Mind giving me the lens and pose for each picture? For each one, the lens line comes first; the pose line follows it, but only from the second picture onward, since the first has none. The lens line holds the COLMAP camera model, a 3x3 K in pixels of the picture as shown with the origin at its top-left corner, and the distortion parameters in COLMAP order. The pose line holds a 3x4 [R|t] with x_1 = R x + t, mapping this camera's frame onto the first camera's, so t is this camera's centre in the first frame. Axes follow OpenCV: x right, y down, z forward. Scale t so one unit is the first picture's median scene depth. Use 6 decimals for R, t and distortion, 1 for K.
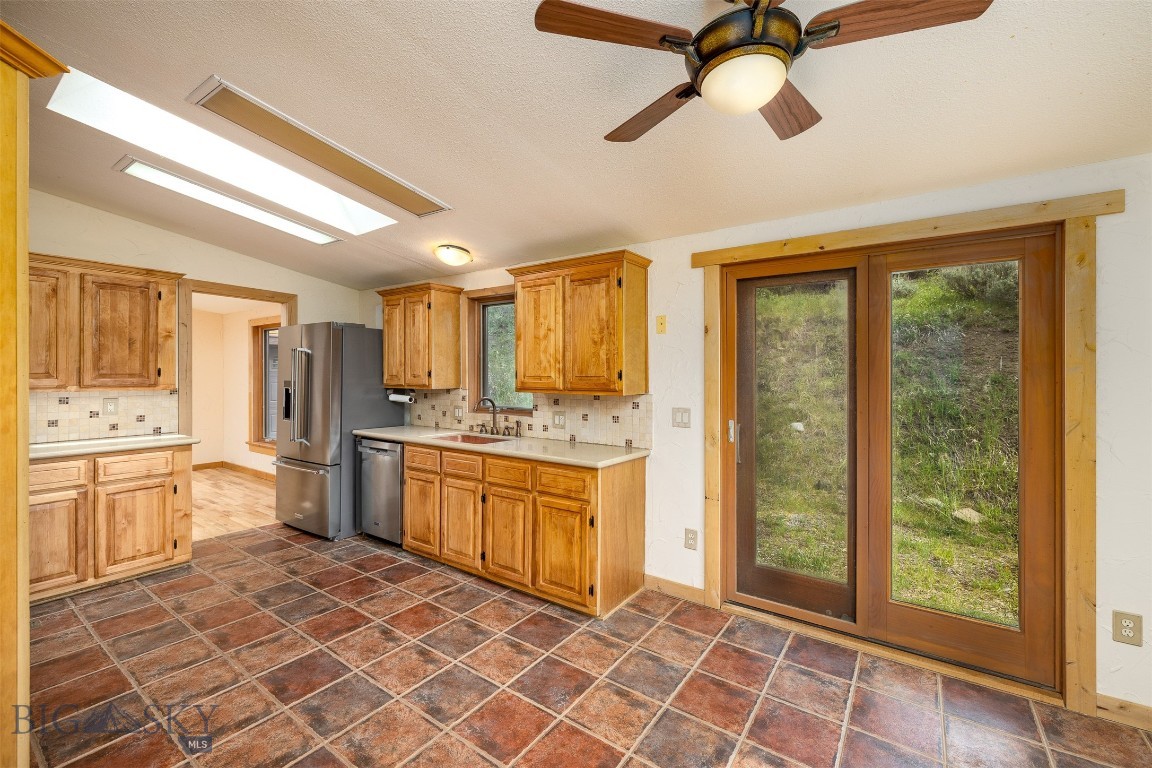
lens RADIAL K [[496.8, 0, 532.4], [0, 496.8, 372.7], [0, 0, 1]] dist [0.001351, 0.001382]
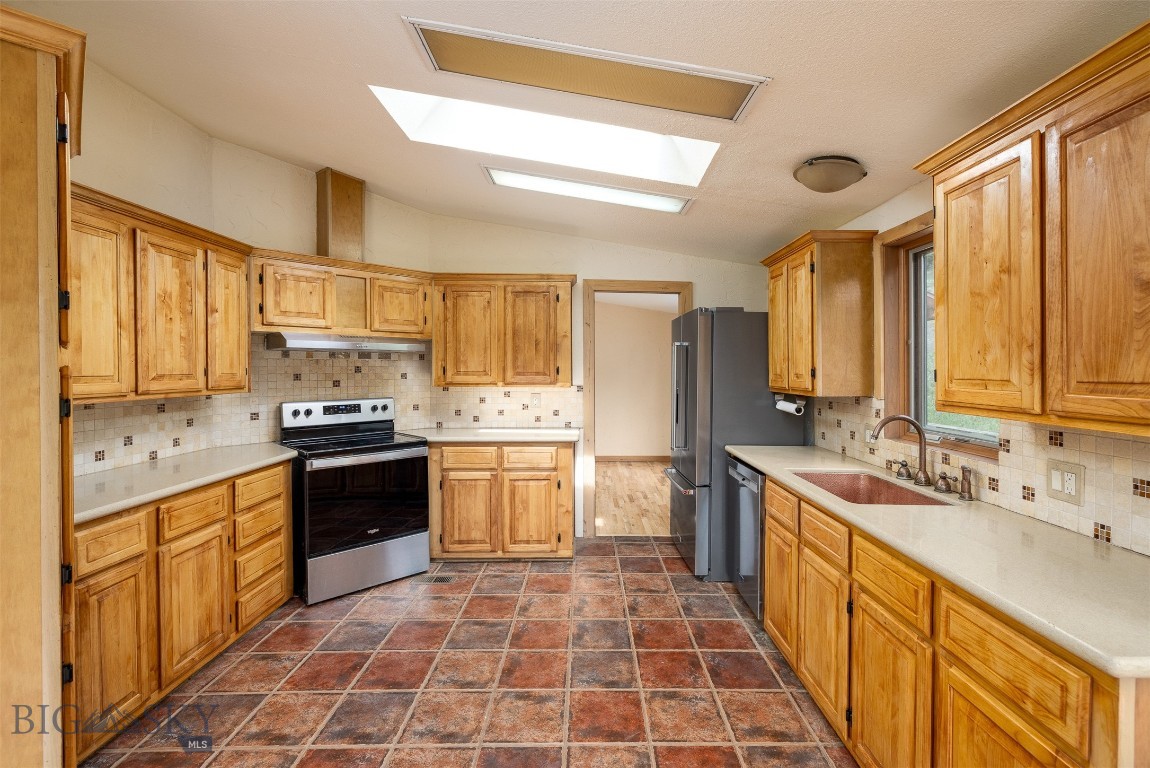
lens RADIAL K [[506.6, 0, 578.9], [0, 506.6, 372.0], [0, 0, 1]] dist [0.000558, -0.000130]
pose [[0.642729, 0.001768, -0.766091, 0.115021], [0.001096, 0.999994, 0.003228, -0.001334], [0.766093, -0.002914, 0.642724, 0.380794]]
